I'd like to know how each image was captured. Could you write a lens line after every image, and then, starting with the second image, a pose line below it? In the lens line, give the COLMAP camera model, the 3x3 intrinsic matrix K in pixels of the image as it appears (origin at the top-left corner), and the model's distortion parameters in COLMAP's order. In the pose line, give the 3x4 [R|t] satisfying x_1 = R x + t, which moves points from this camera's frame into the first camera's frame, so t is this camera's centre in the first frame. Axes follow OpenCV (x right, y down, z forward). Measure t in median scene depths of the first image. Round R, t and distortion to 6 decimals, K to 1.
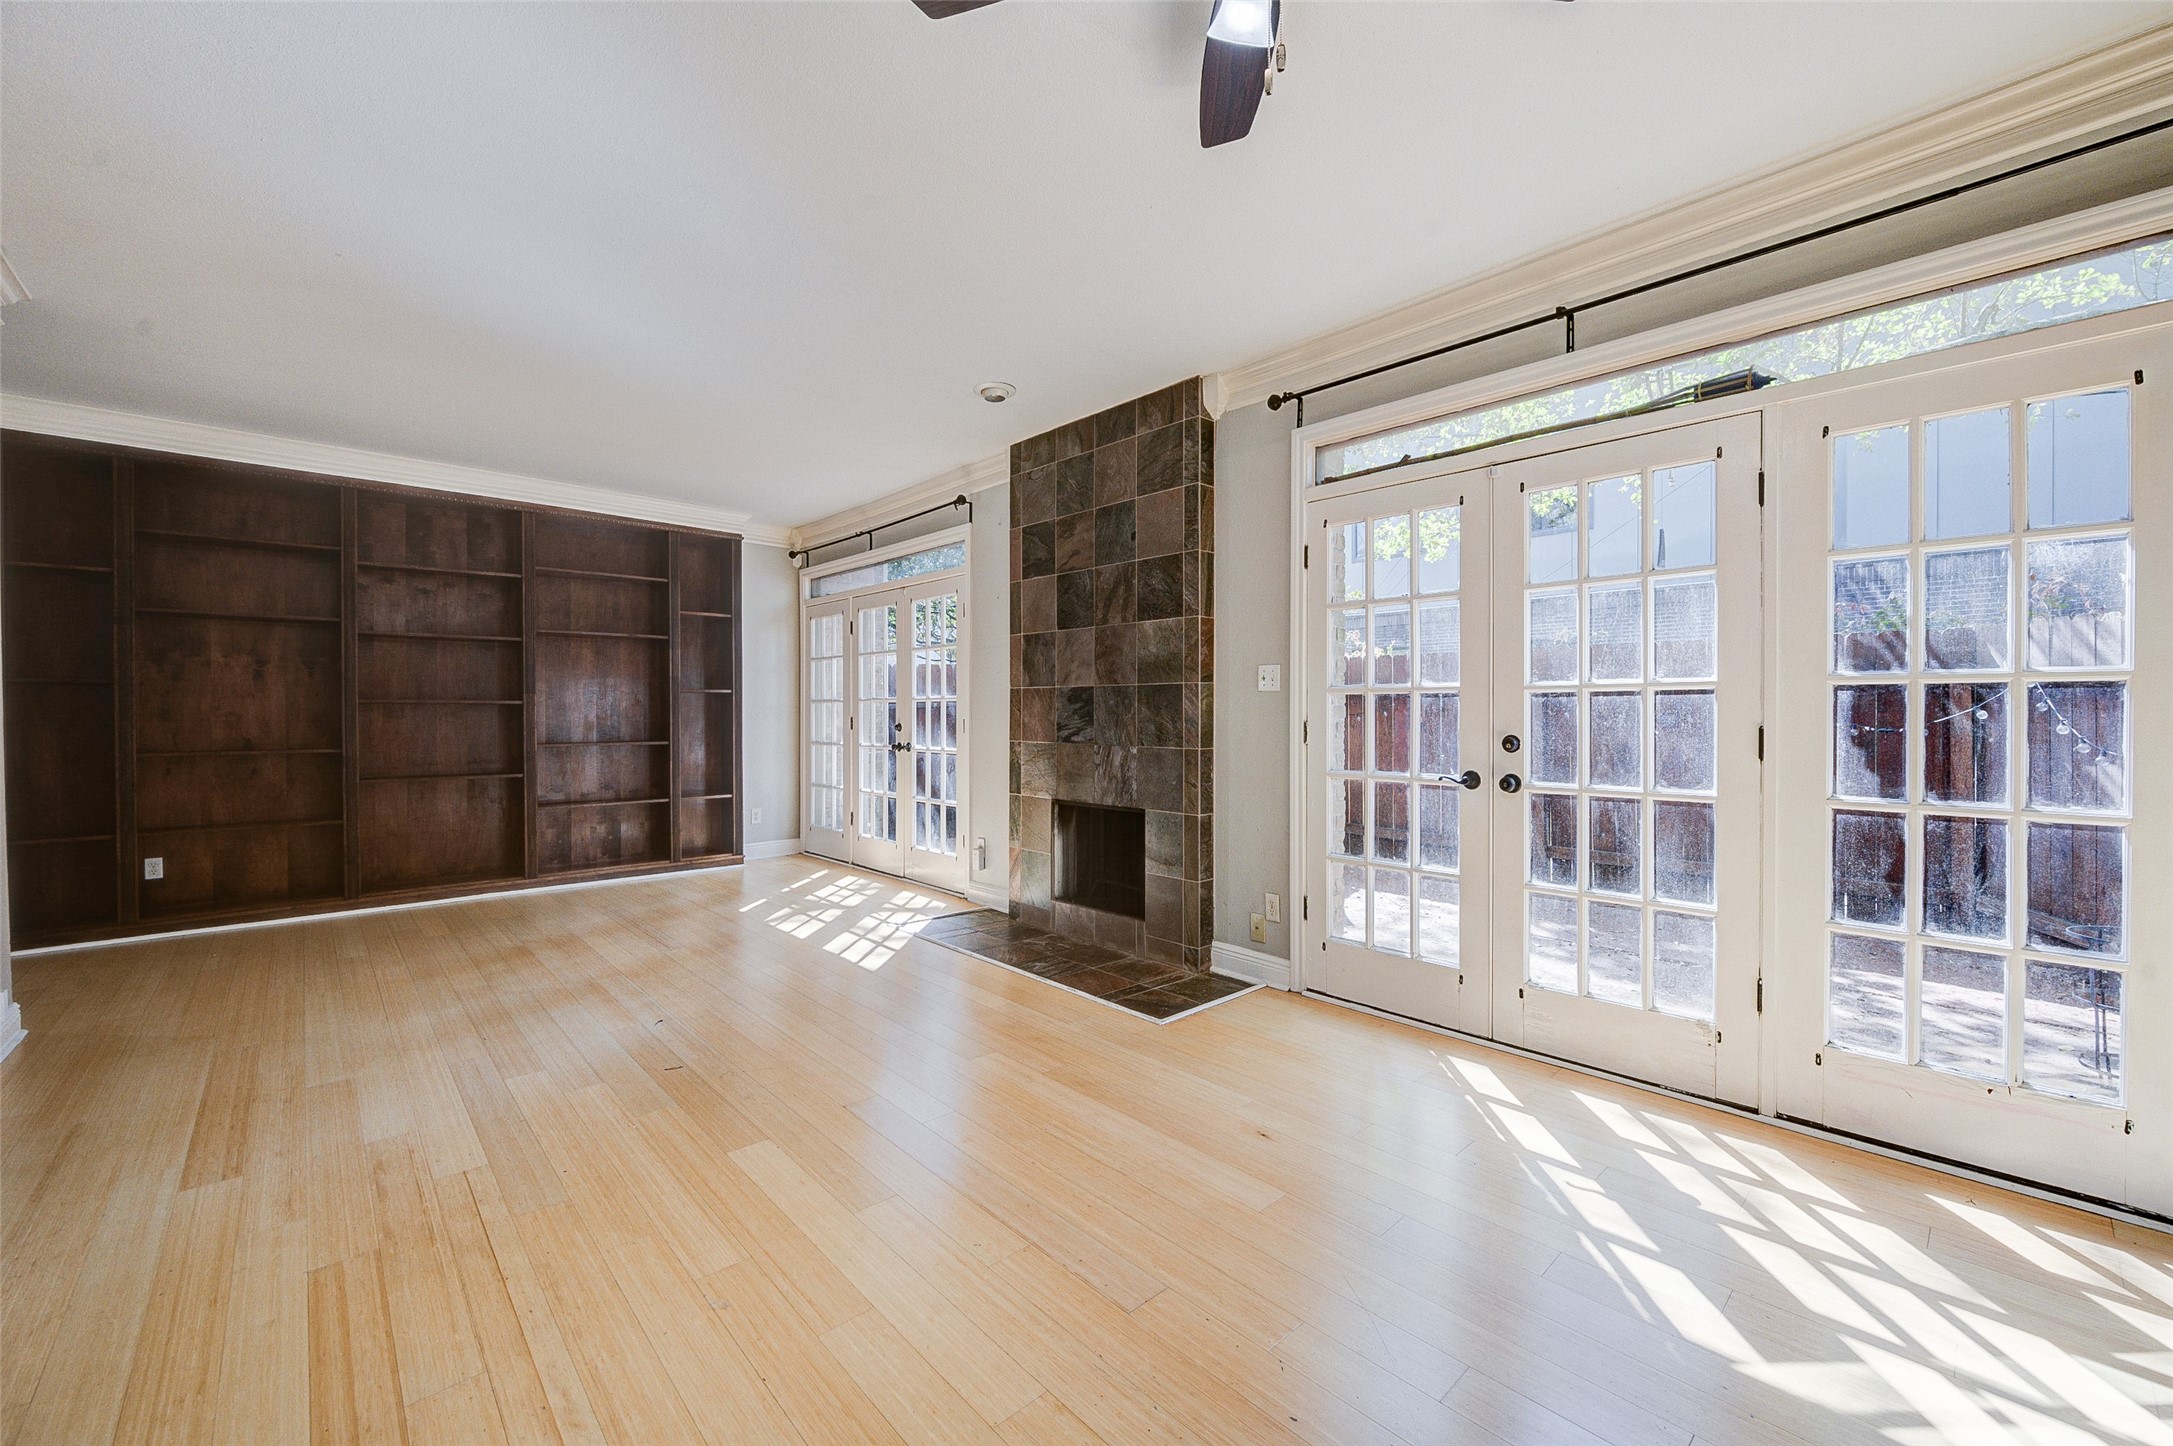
lens RADIAL K [[888.1, 0, 1089.4], [0, 888.1, 718.2], [0, 0, 1]] dist [-0.004692, -0.001911]
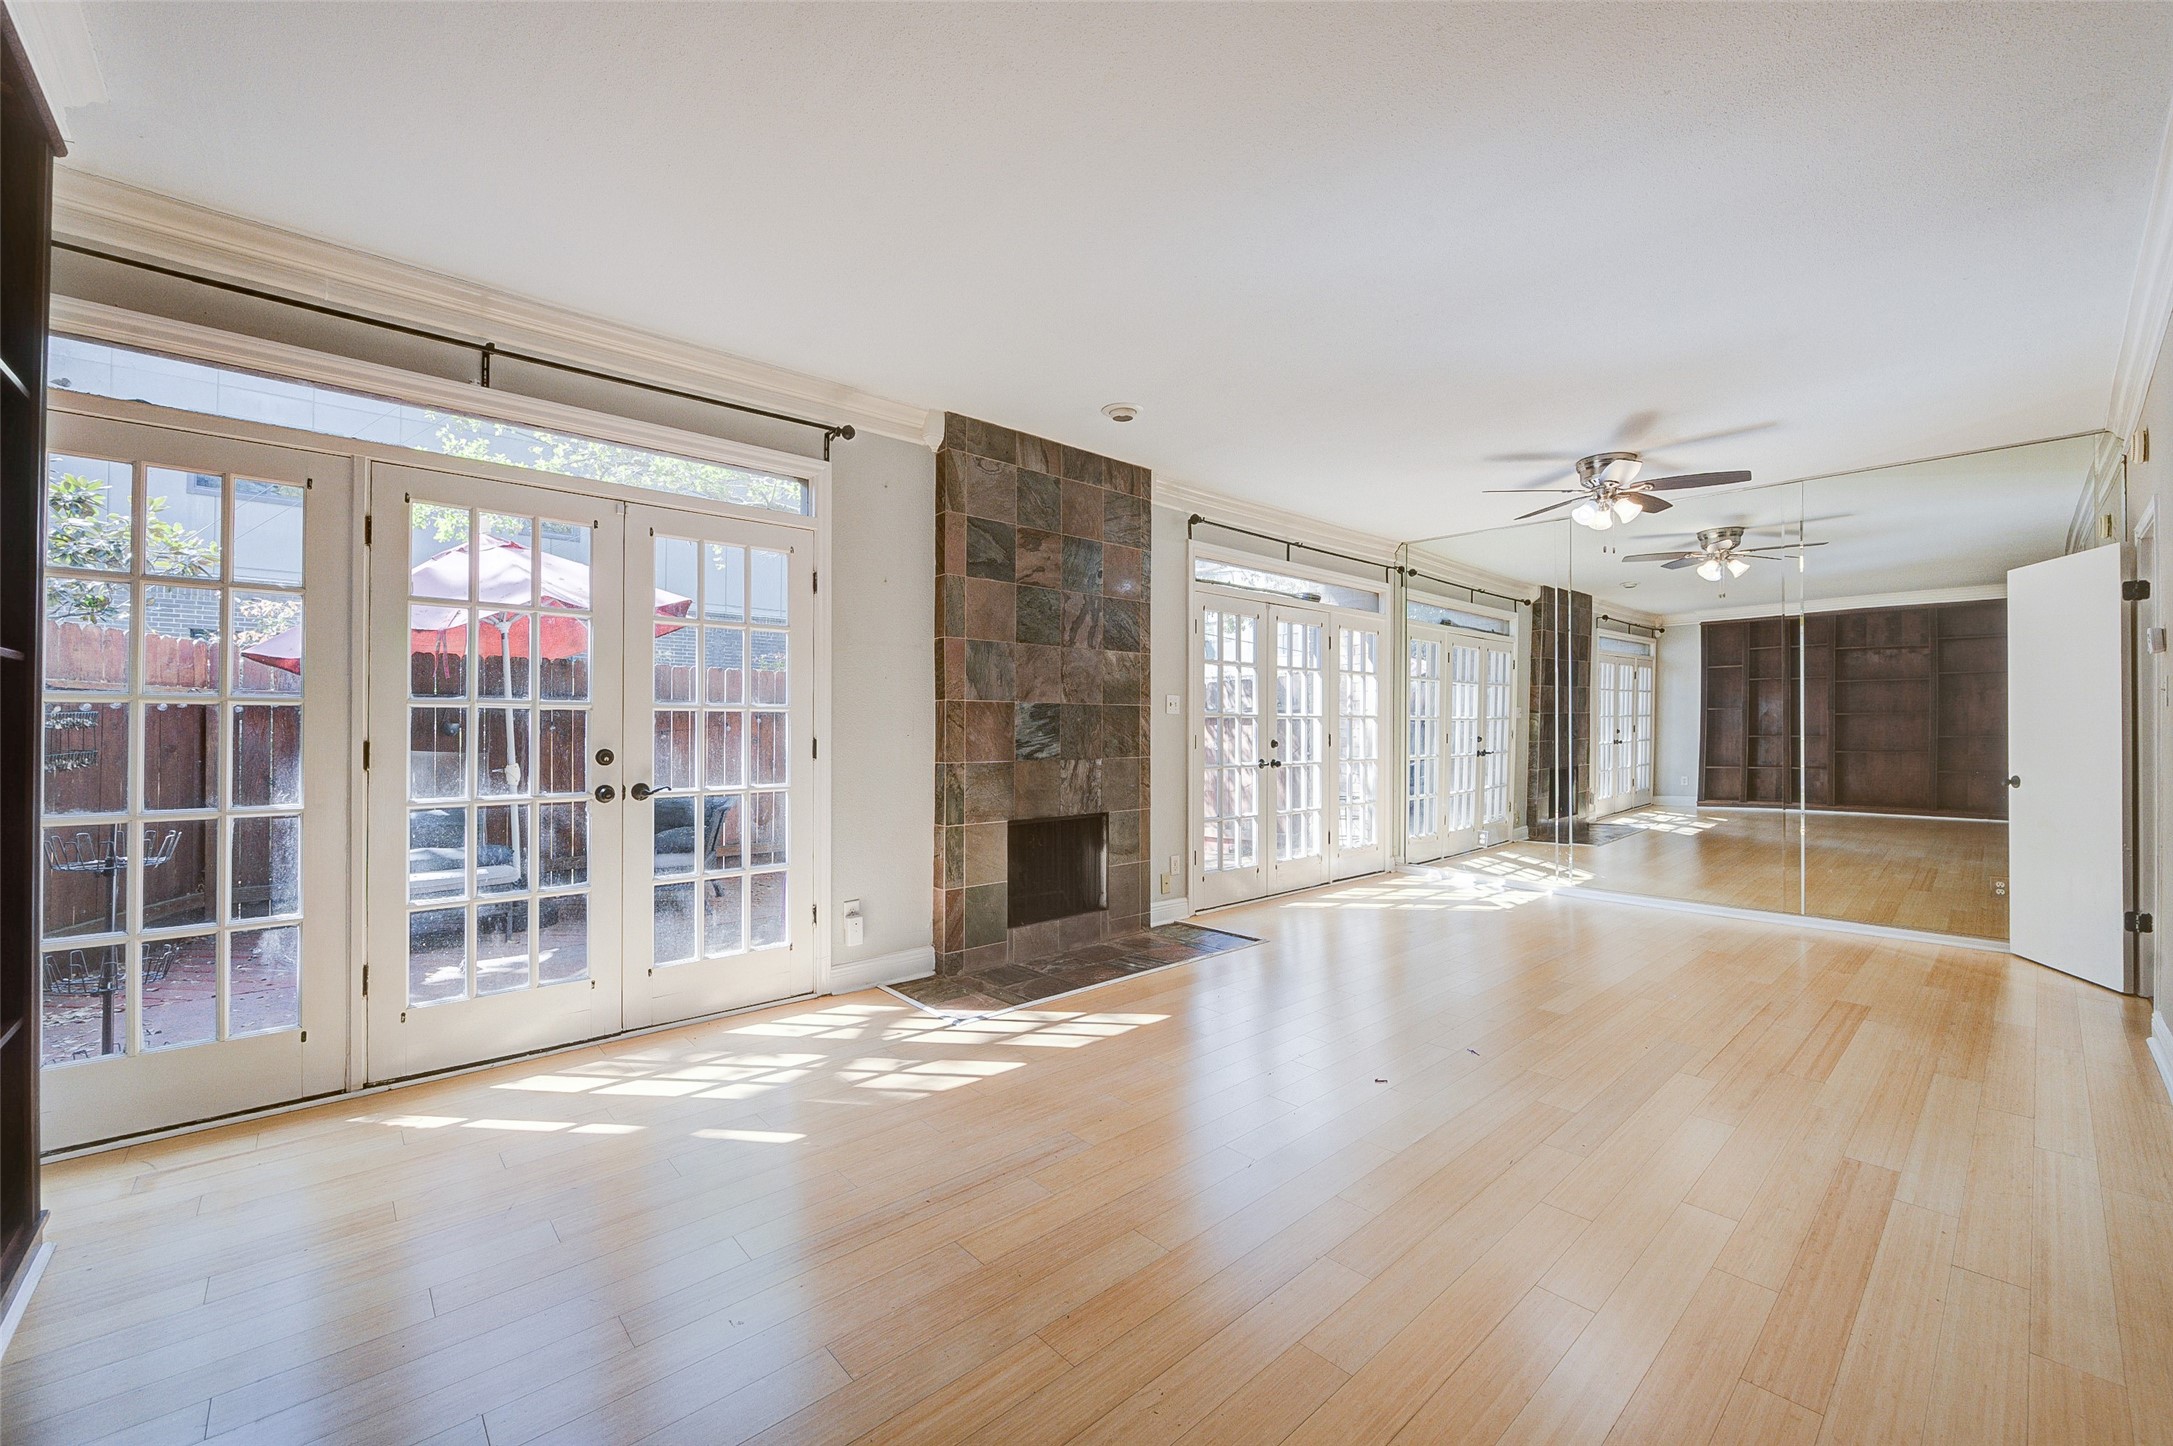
lens RADIAL K [[888.1, 0, 1081.2], [0, 888.1, 714.0], [0, 0, 1]] dist [-0.004692, -0.001911]
pose [[-0.017951, 0.011919, 0.999768, -1.067633], [0.003490, 0.999924, -0.011859, -0.011831], [-0.999833, 0.003277, -0.017991, 1.025086]]
